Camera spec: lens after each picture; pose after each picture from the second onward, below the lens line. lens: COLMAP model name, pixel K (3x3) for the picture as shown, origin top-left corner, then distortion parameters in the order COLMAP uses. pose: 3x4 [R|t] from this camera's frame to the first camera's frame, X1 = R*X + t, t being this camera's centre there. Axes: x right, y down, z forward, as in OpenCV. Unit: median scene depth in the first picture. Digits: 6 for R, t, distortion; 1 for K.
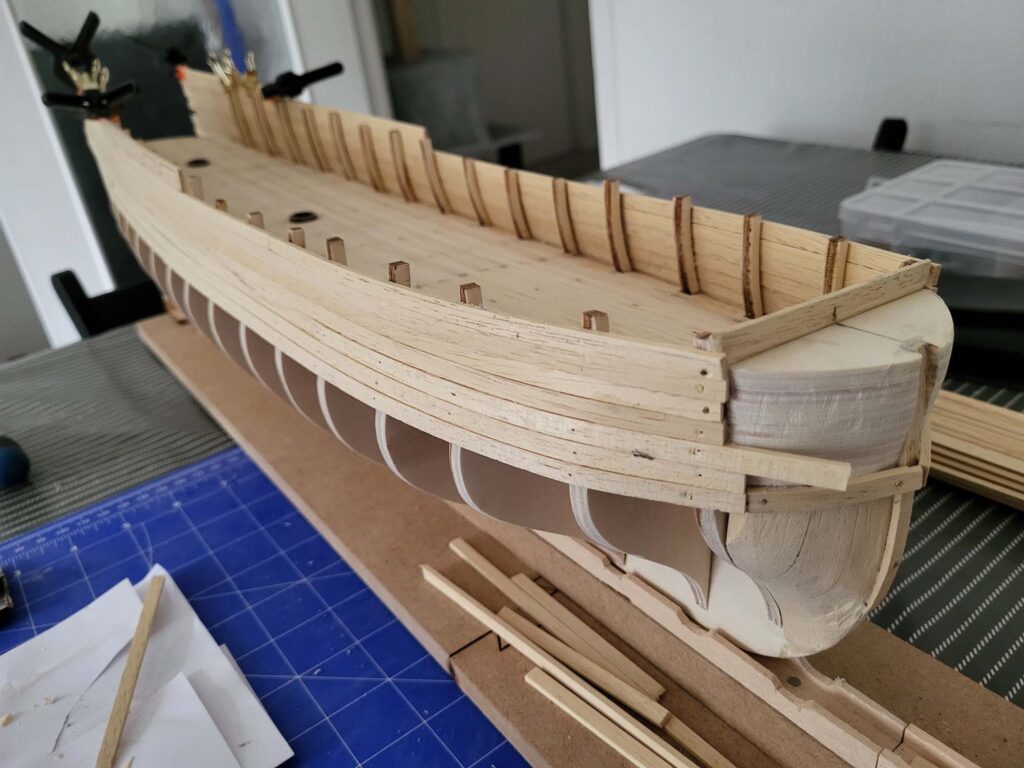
lens RADIAL K [[795.0, 0, 512.0], [0, 795.0, 384.0], [0, 0, 1]] dist [-0.003926, -0.011323]
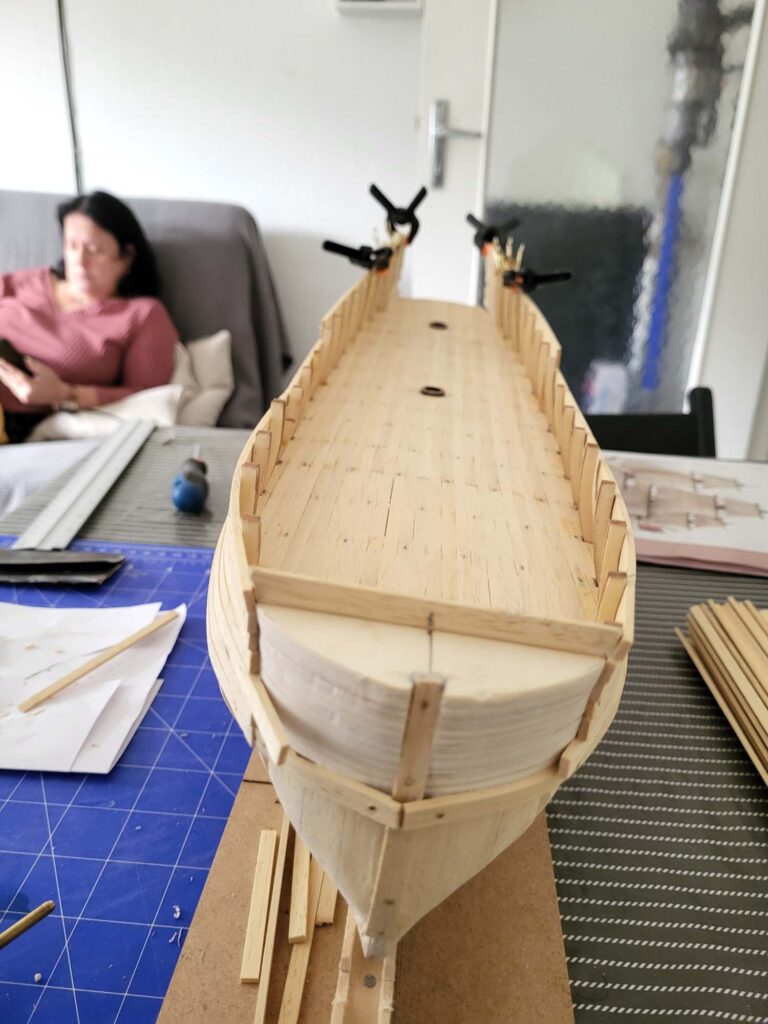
lens RADIAL K [[795.0, 0, 384.0], [0, 795.0, 512.0], [0, 0, 1]] dist [-0.003926, -0.011323]
pose [[0.747312, 0.385489, -0.541224, 0.459340], [-0.419527, 0.905371, 0.065578, -0.134602], [0.515288, 0.178050, 0.838318, 0.088360]]
